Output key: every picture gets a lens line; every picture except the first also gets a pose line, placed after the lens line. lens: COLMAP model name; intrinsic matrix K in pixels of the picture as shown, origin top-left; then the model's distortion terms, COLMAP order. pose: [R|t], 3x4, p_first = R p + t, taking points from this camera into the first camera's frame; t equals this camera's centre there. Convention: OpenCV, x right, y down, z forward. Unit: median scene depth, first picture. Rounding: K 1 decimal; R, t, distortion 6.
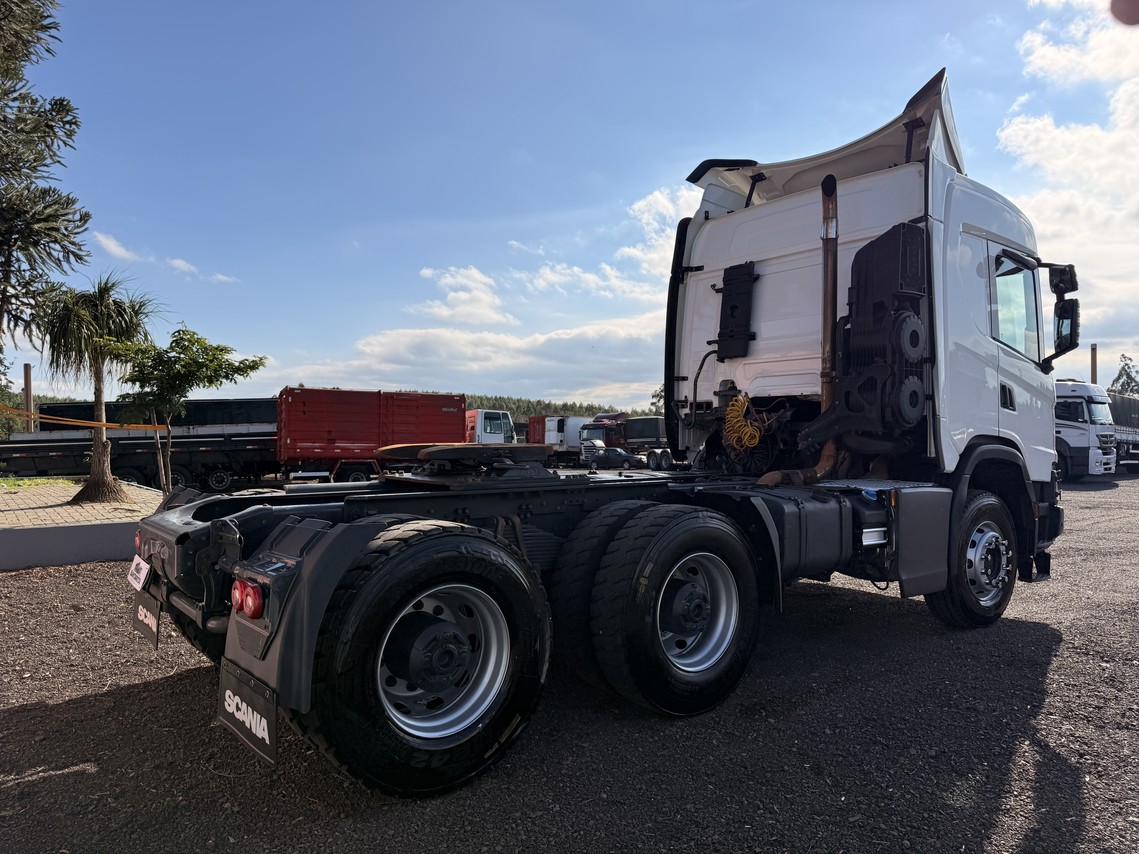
lens RADIAL K [[795.8, 0, 564.4], [0, 795.8, 426.5], [0, 0, 1]] dist [0.047600, -0.060999]
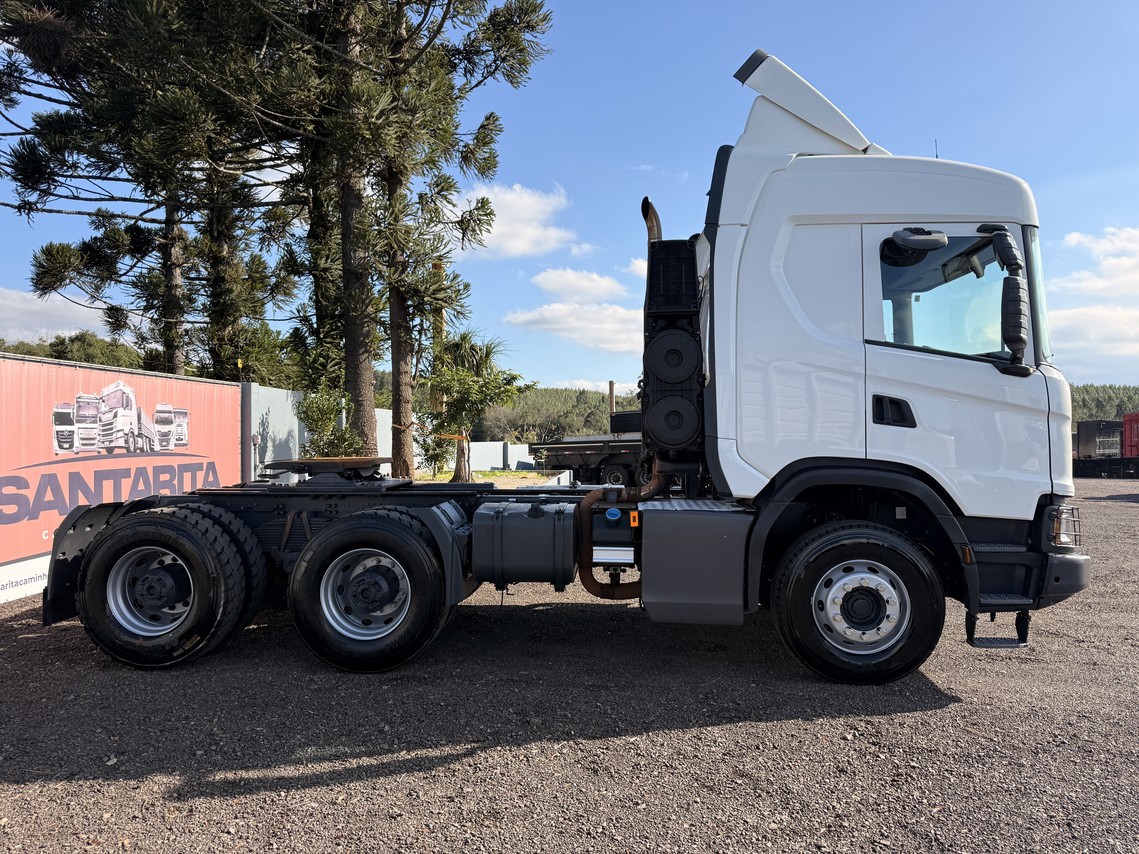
lens RADIAL K [[795.8, 0, 569.5], [0, 795.8, 406.3], [0, 0, 1]] dist [0.146948, -0.061989]
pose [[0.739329, -0.025265, -0.672870, 0.489269], [0.008844, 0.999574, -0.027814, -0.010757], [0.673286, 0.014612, 0.739237, 0.095082]]
